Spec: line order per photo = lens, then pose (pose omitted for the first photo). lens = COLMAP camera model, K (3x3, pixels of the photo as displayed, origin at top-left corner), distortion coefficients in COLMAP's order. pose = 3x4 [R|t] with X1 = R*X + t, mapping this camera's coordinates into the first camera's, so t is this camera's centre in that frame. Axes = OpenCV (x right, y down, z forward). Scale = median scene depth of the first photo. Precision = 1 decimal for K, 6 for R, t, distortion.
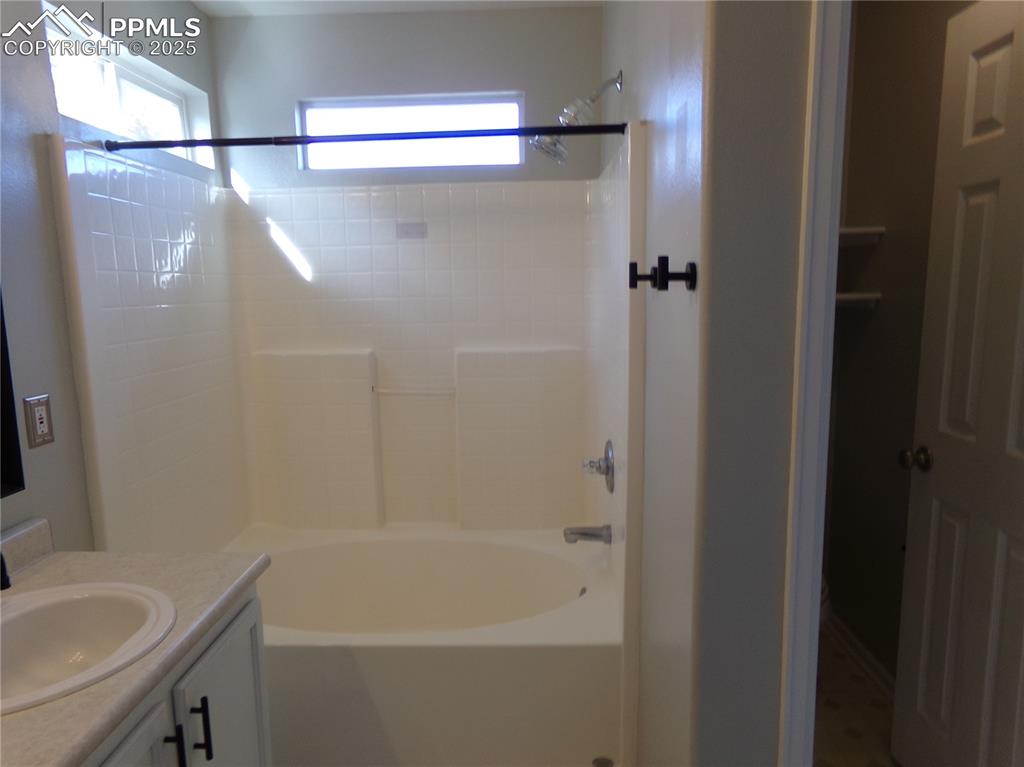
lens RADIAL K [[708.5, 0, 507.4], [0, 708.5, 384.9], [0, 0, 1]] dist [-0.089878, 0.151621]
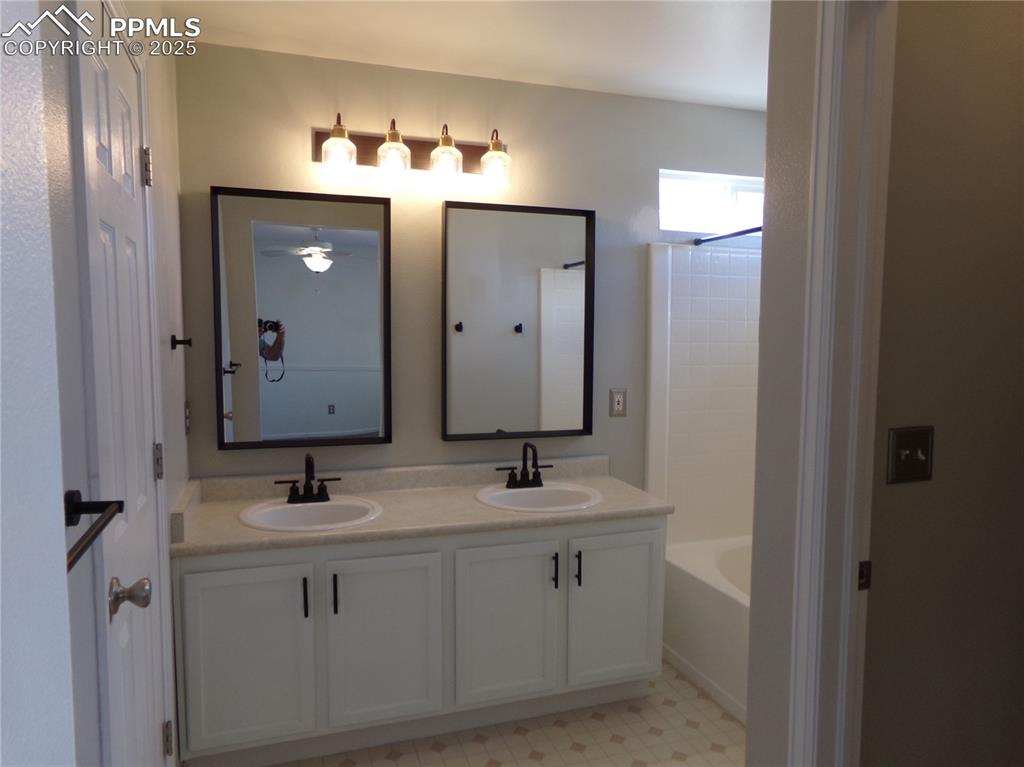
lens RADIAL K [[708.5, 0, 507.4], [0, 708.5, 384.9], [0, 0, 1]] dist [-0.089878, 0.151621]
pose [[0.385269, 0.090268, -0.918379, 0.852139], [-0.156075, 0.987241, 0.031562, -0.006115], [0.909510, 0.131176, 0.394442, 0.033148]]
